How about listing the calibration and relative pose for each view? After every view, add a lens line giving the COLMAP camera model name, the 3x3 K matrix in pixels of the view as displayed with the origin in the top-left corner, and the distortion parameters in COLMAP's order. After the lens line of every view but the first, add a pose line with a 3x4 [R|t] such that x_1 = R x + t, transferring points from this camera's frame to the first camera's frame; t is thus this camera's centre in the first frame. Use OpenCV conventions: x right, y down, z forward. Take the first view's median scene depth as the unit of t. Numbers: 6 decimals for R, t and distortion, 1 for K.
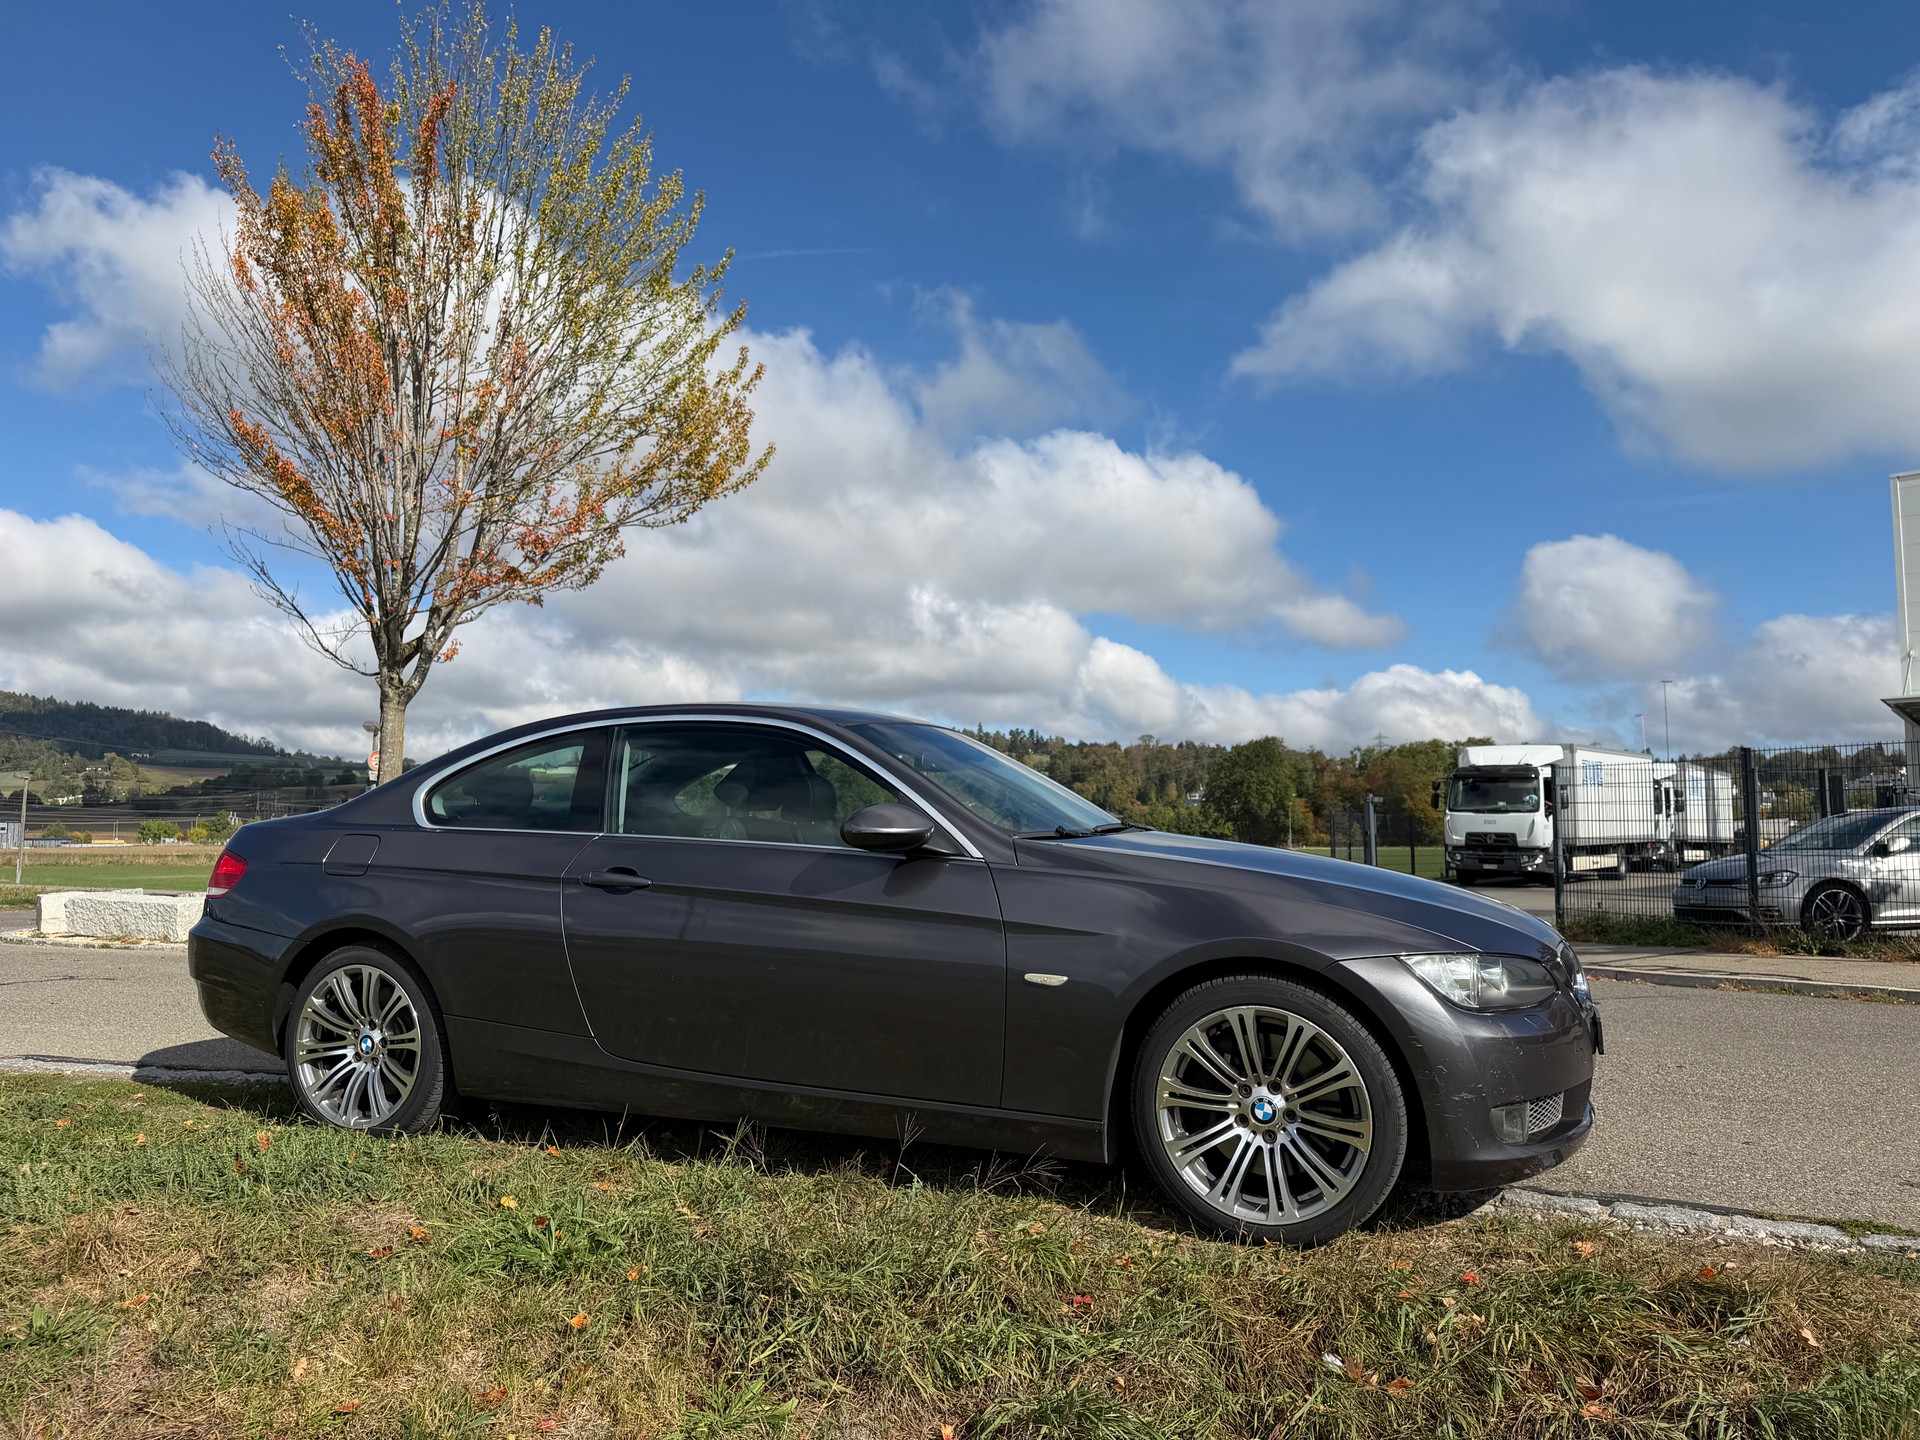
lens RADIAL K [[1407.8, 0, 963.6], [0, 1407.8, 742.6], [0, 0, 1]] dist [0.032681, -0.037986]
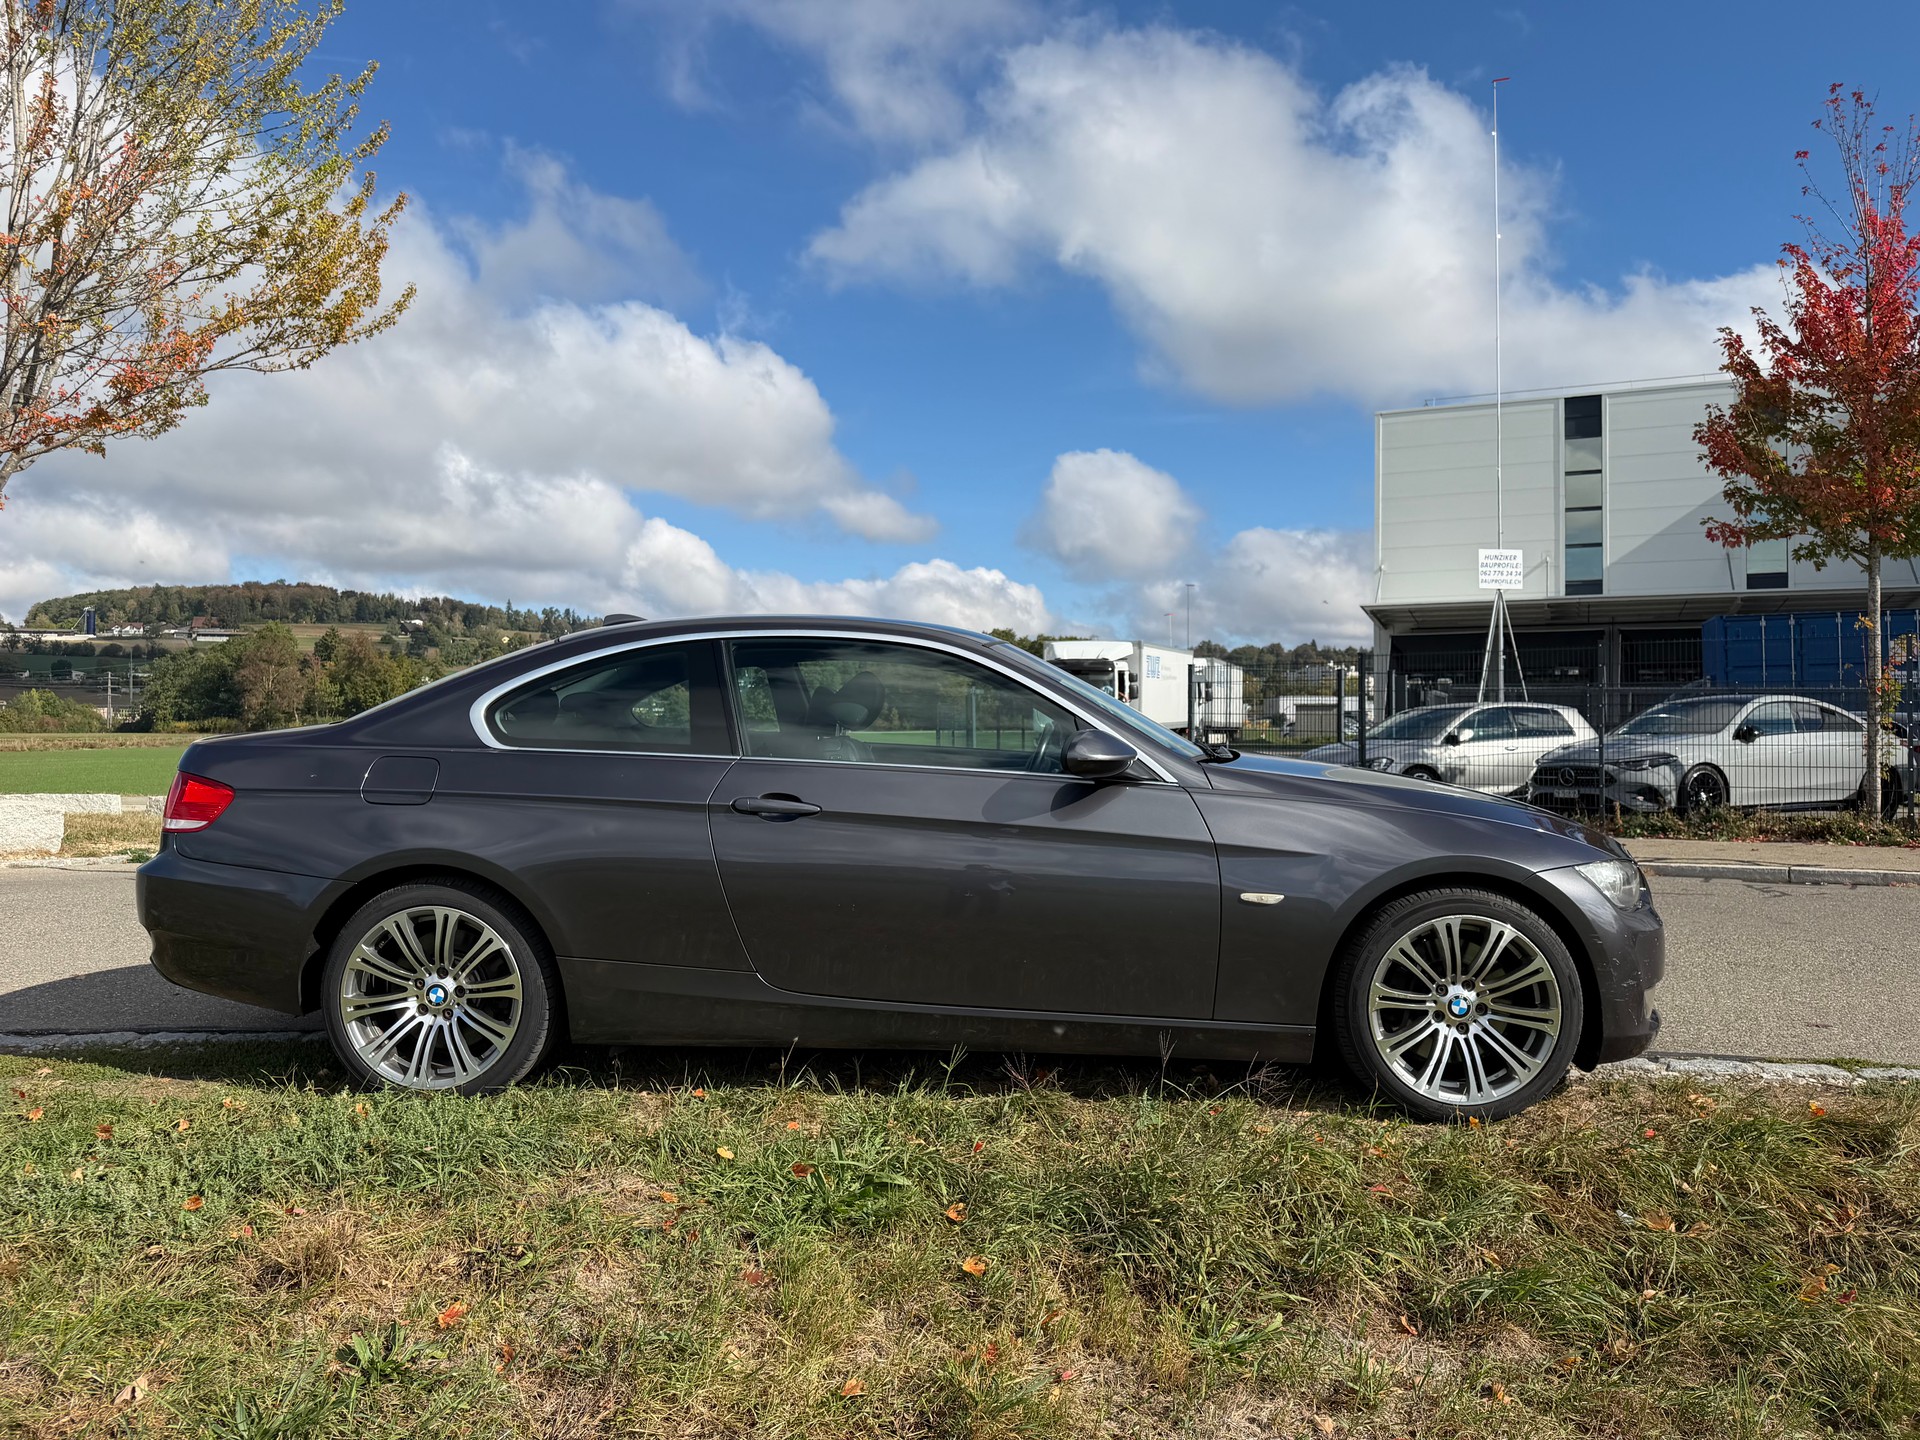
lens RADIAL K [[1387.4, 0, 998.5], [0, 1387.4, 730.9], [0, 0, 1]] dist [0.007671, 0.000585]
pose [[0.937615, 0.000161, 0.347674, -0.053726], [-0.026075, 0.997216, 0.069858, -0.002645], [-0.346695, -0.074566, 0.935009, 0.011517]]
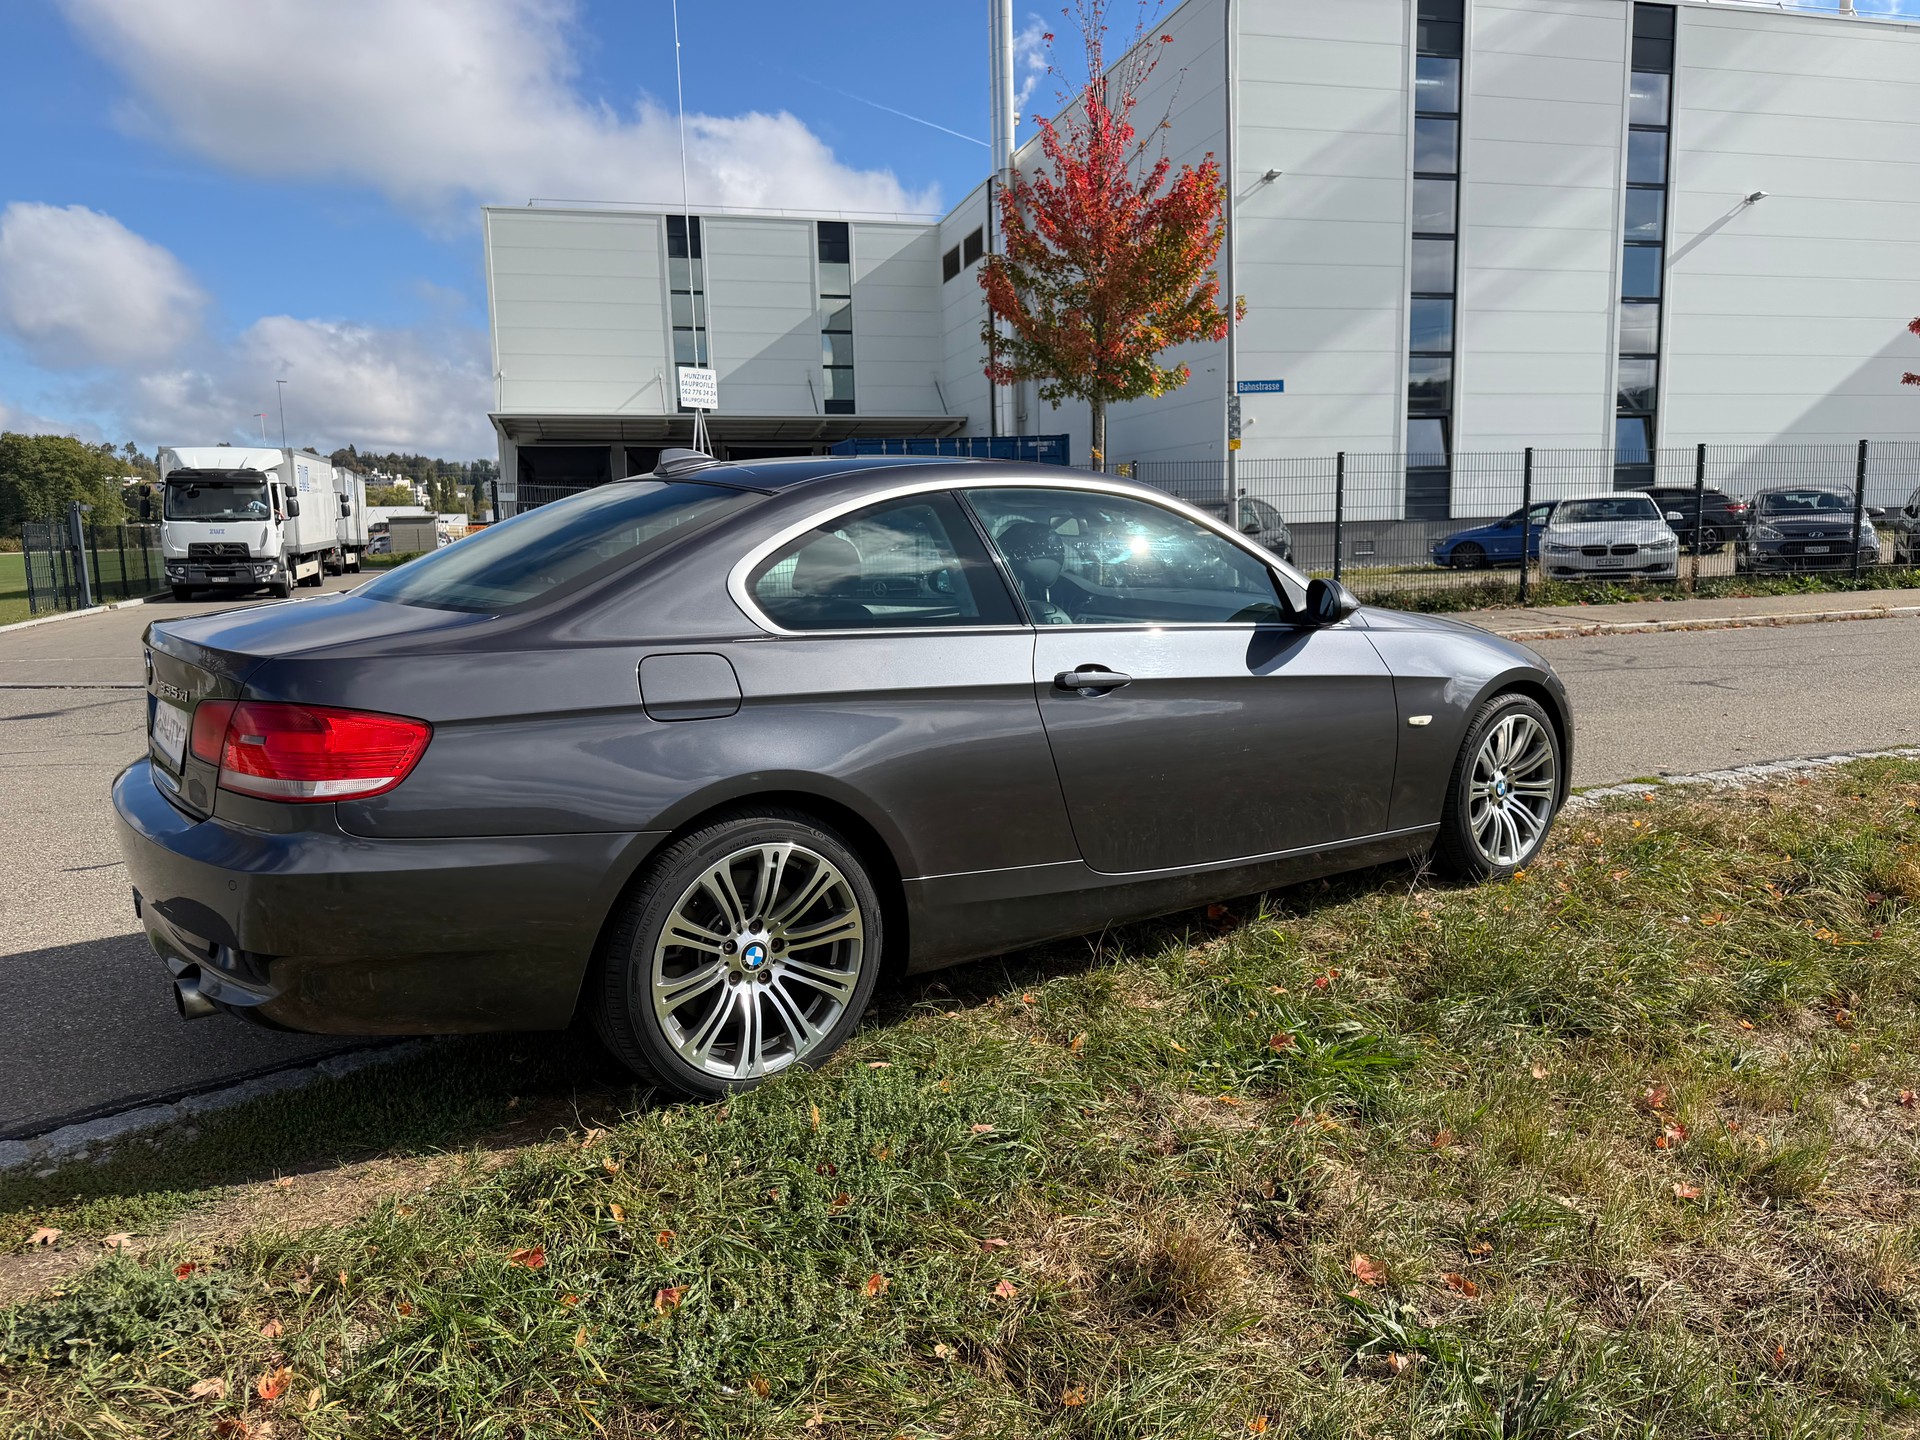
lens RADIAL K [[1338.9, 0, 1007.1], [0, 1338.9, 722.6], [0, 0, 1]] dist [0.055193, -0.069009]
pose [[0.517125, -0.132223, 0.845635, -0.121014], [-0.042221, 0.982852, 0.179498, -0.002353], [-0.854868, -0.128526, 0.502674, 0.079846]]
